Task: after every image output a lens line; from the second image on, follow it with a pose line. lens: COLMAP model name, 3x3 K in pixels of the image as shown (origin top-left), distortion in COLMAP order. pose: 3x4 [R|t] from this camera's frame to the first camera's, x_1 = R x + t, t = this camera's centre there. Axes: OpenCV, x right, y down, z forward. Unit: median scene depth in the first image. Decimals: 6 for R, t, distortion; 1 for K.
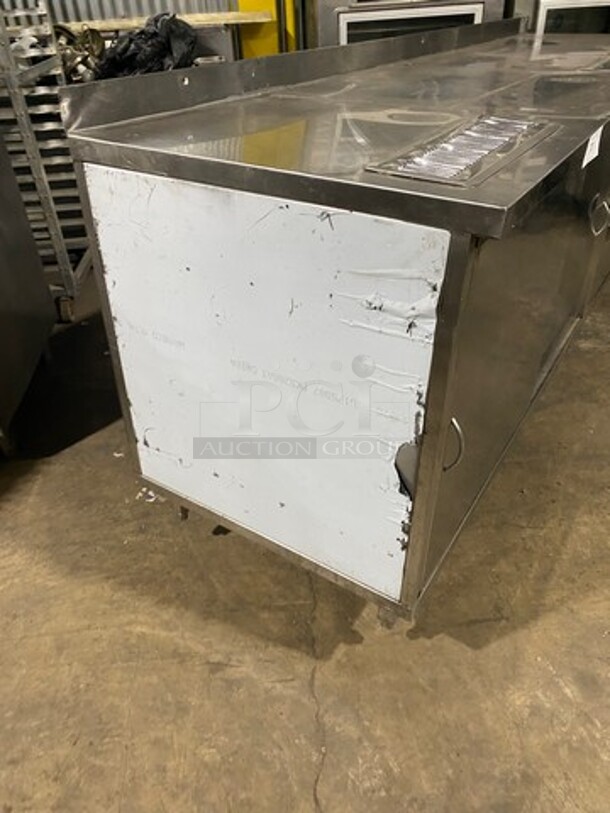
lens RADIAL K [[606.3, 0, 303.3], [0, 606.3, 404.8], [0, 0, 1]] dist [0.033663, -0.038151]
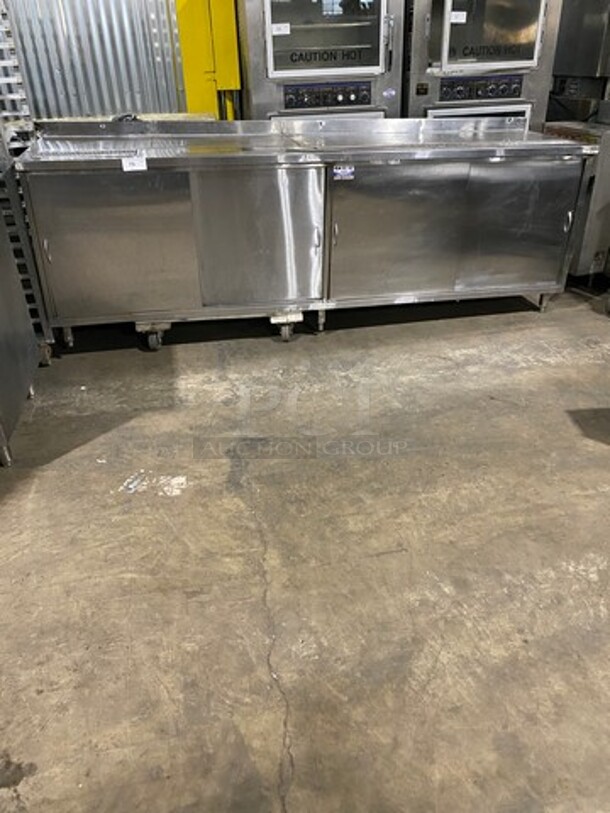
lens RADIAL K [[606.3, 0, 306.7], [0, 606.3, 403.9], [0, 0, 1]] dist [0.033663, -0.038151]
pose [[0.995123, -0.030699, 0.093739, -0.005226], [0.040760, 0.993383, -0.107372, 0.165201], [-0.089823, 0.110669, 0.989790, -0.372081]]
